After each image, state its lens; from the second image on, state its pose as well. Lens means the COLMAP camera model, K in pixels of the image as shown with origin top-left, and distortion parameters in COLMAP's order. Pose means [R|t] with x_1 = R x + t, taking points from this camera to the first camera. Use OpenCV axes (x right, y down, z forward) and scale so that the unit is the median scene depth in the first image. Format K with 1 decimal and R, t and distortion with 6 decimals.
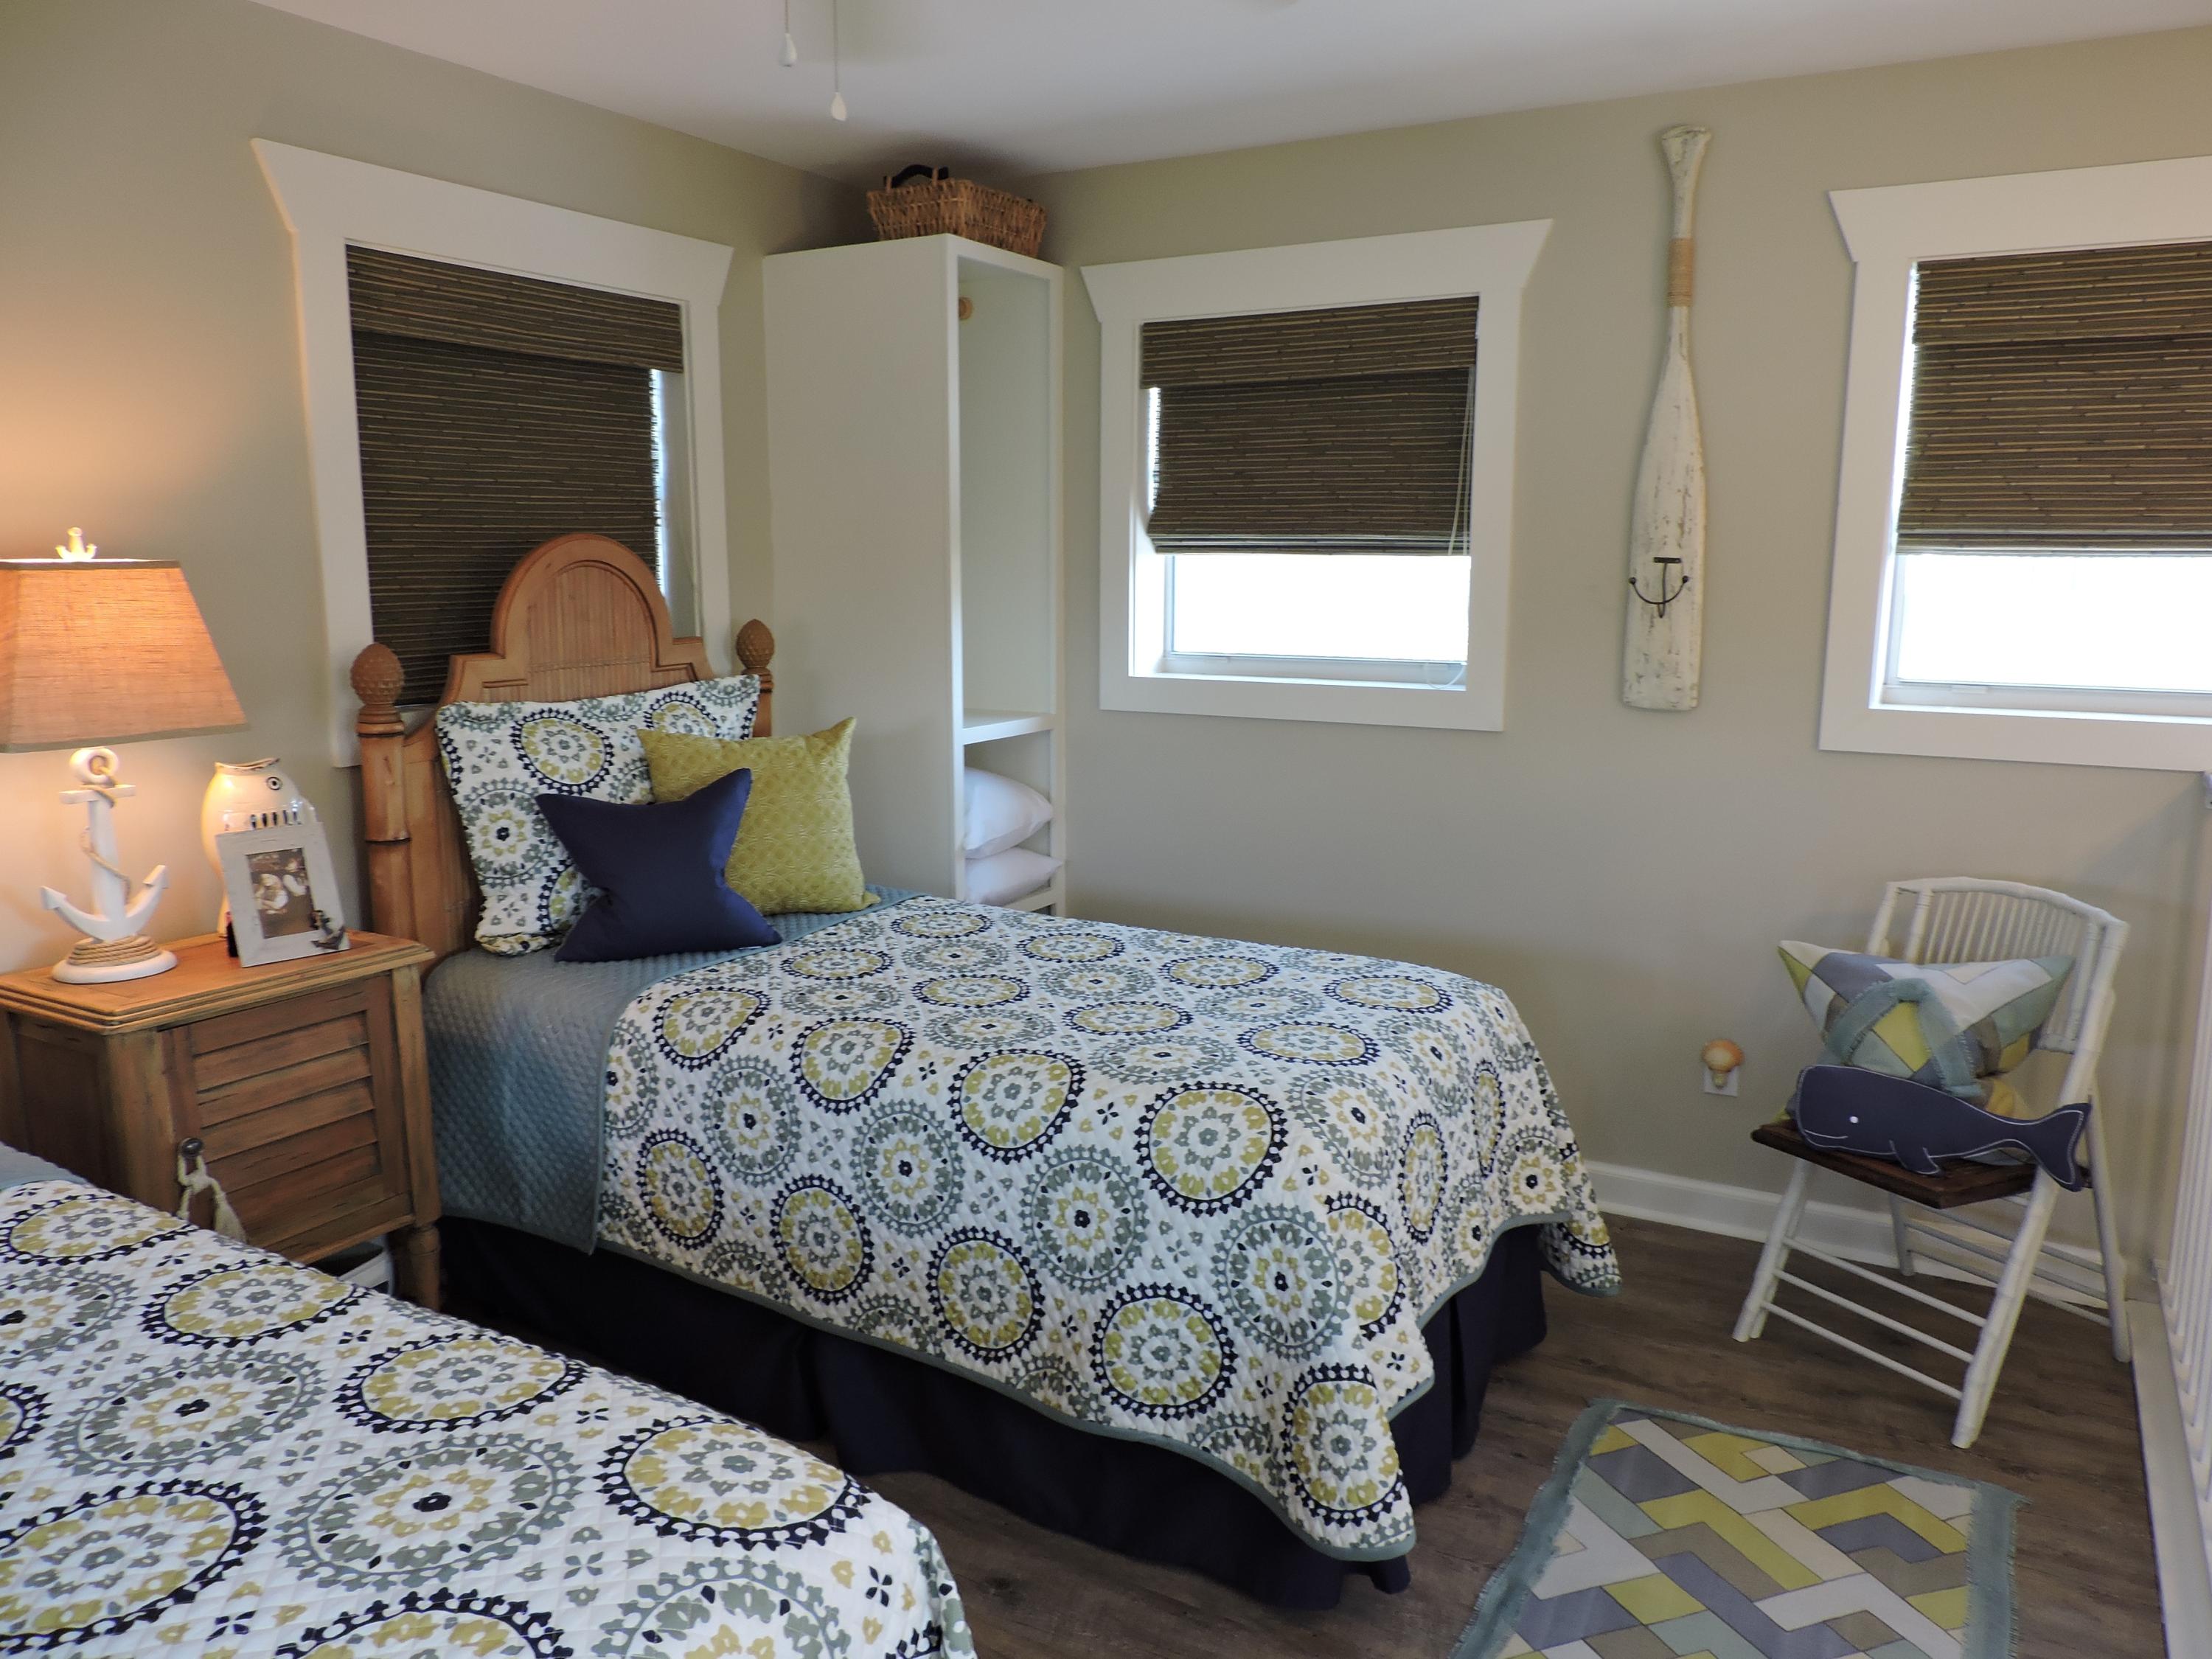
lens RADIAL K [[1563.8, 0, 1118.5], [0, 1563.8, 829.1], [0, 0, 1]] dist [-0.023670, 0.002691]
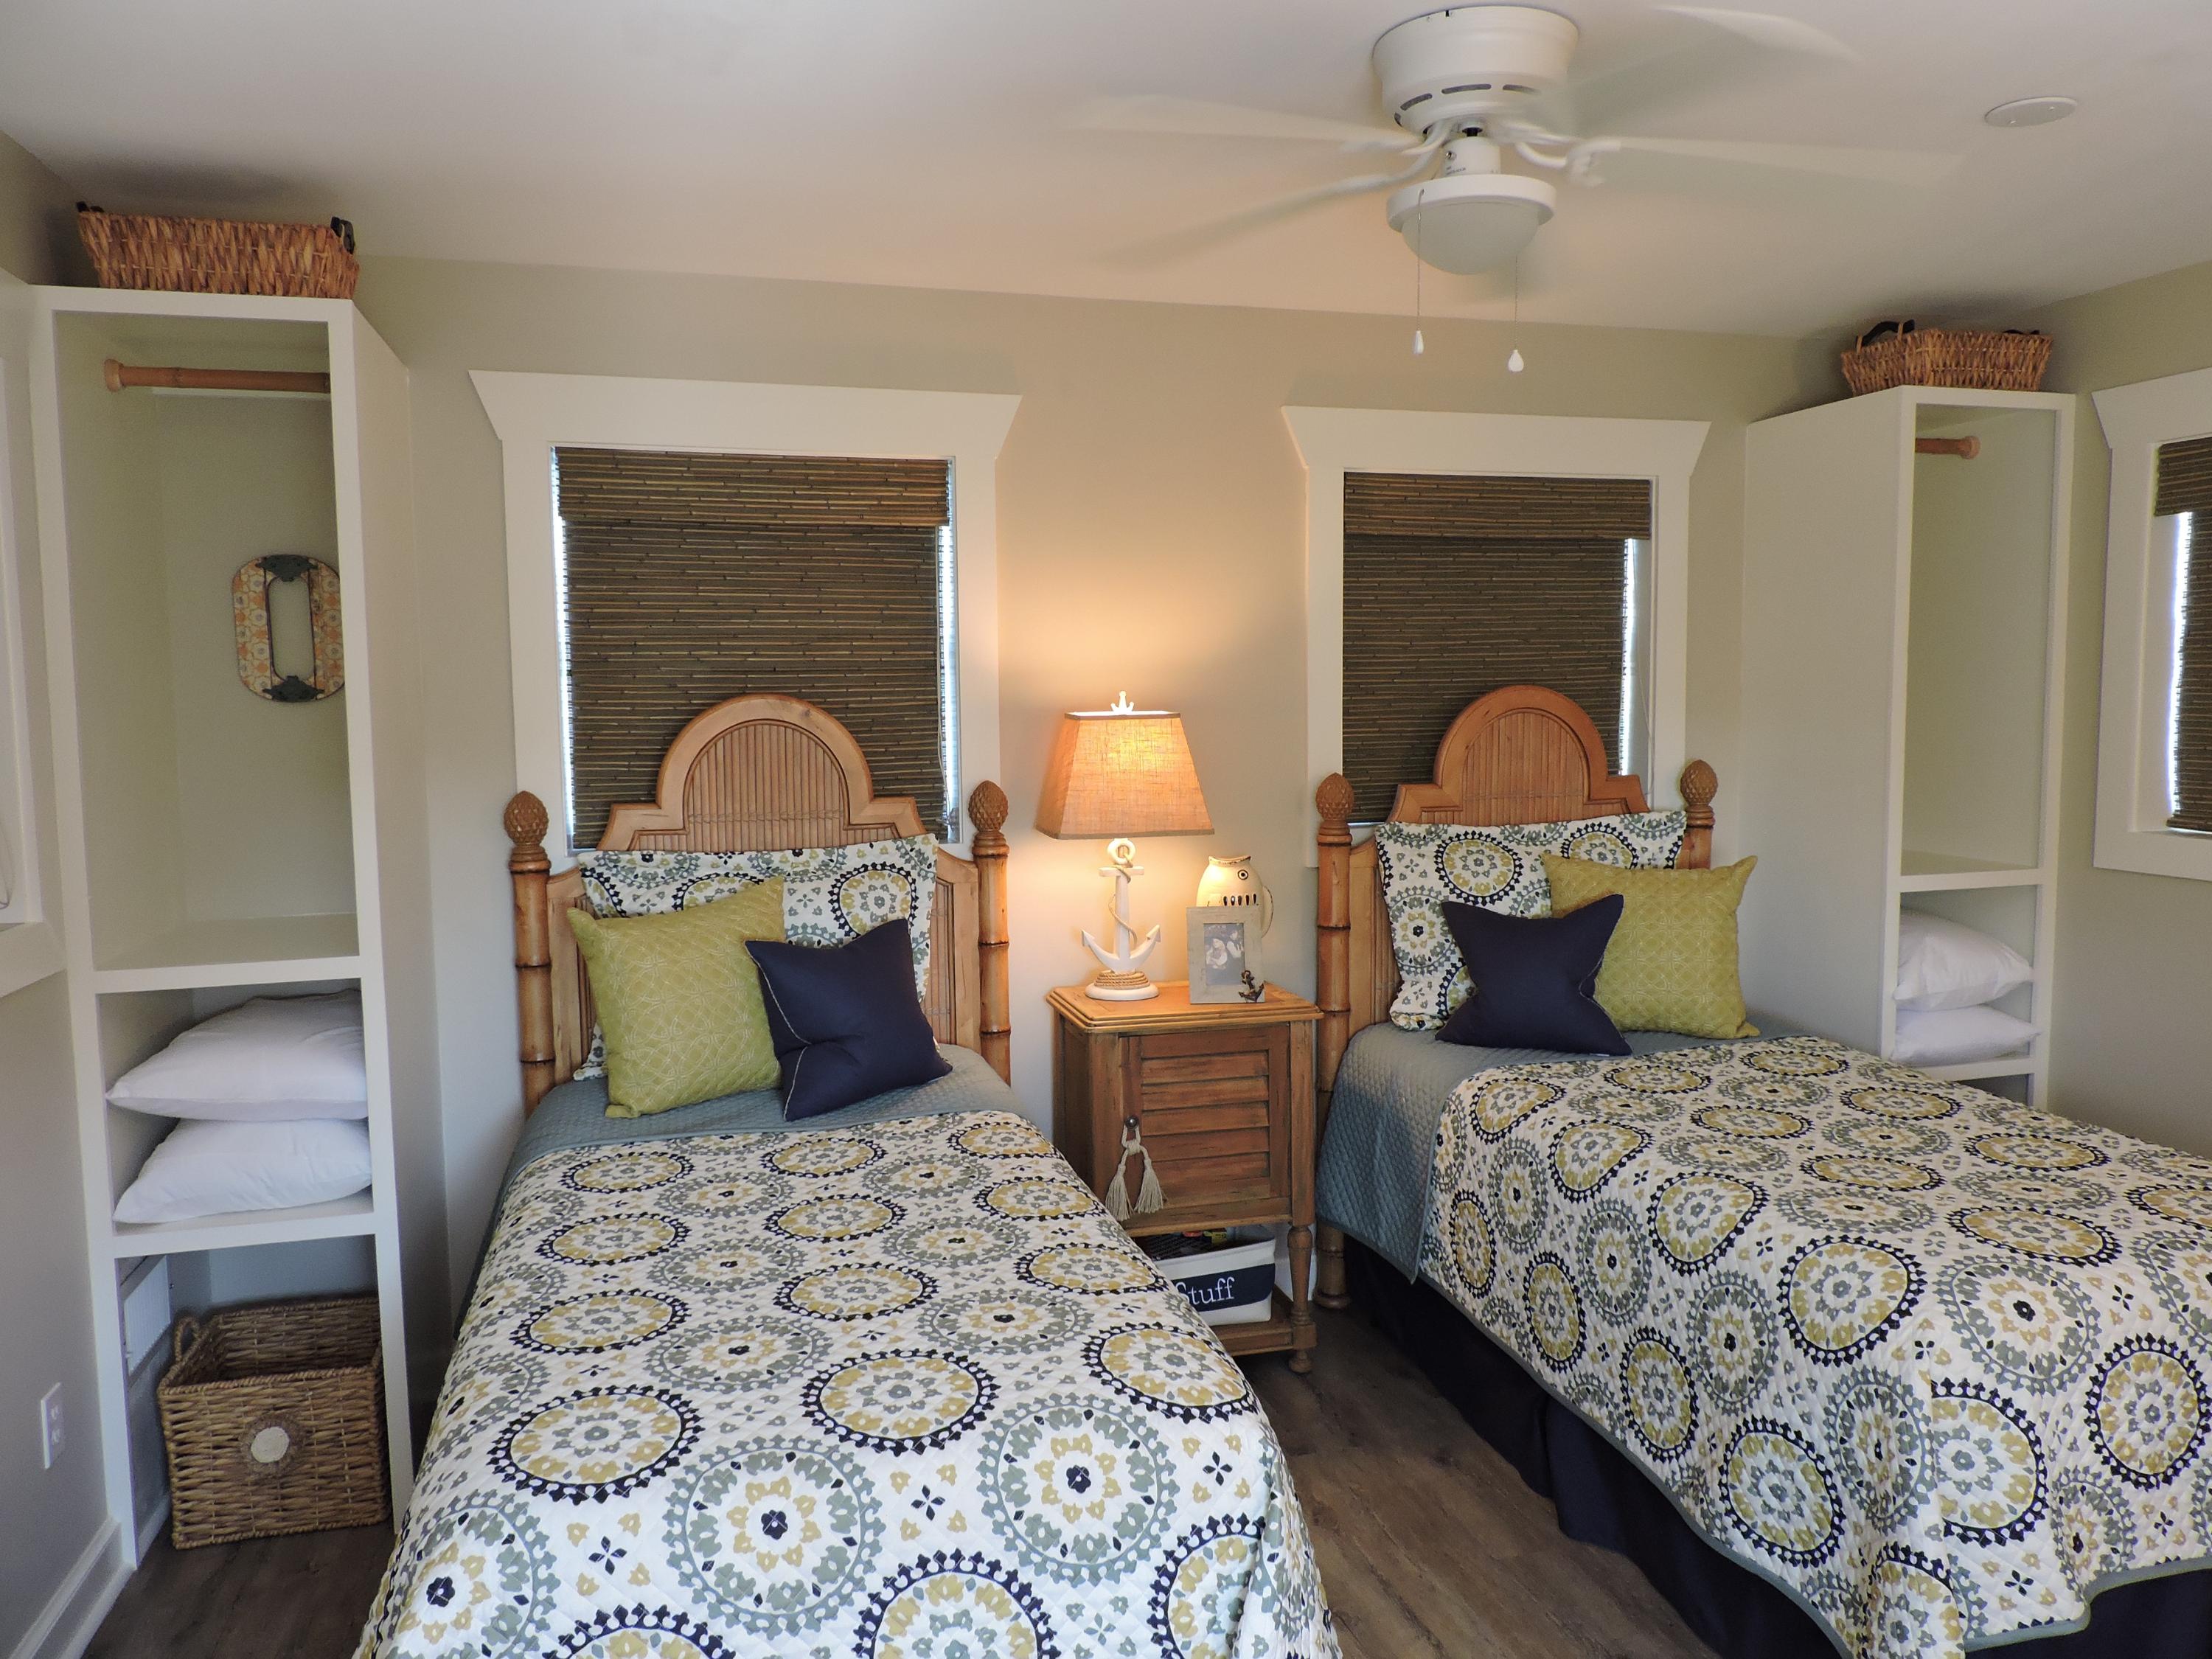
lens RADIAL K [[1541.9, 0, 1106.0], [0, 1541.9, 829.5], [0, 0, 1]] dist [-0.035672, 0.001682]
pose [[0.707466, 0.052313, -0.704809, 0.350927], [-0.107807, 0.993574, -0.034467, -0.010073], [0.698476, 0.100368, 0.708560, -0.045964]]
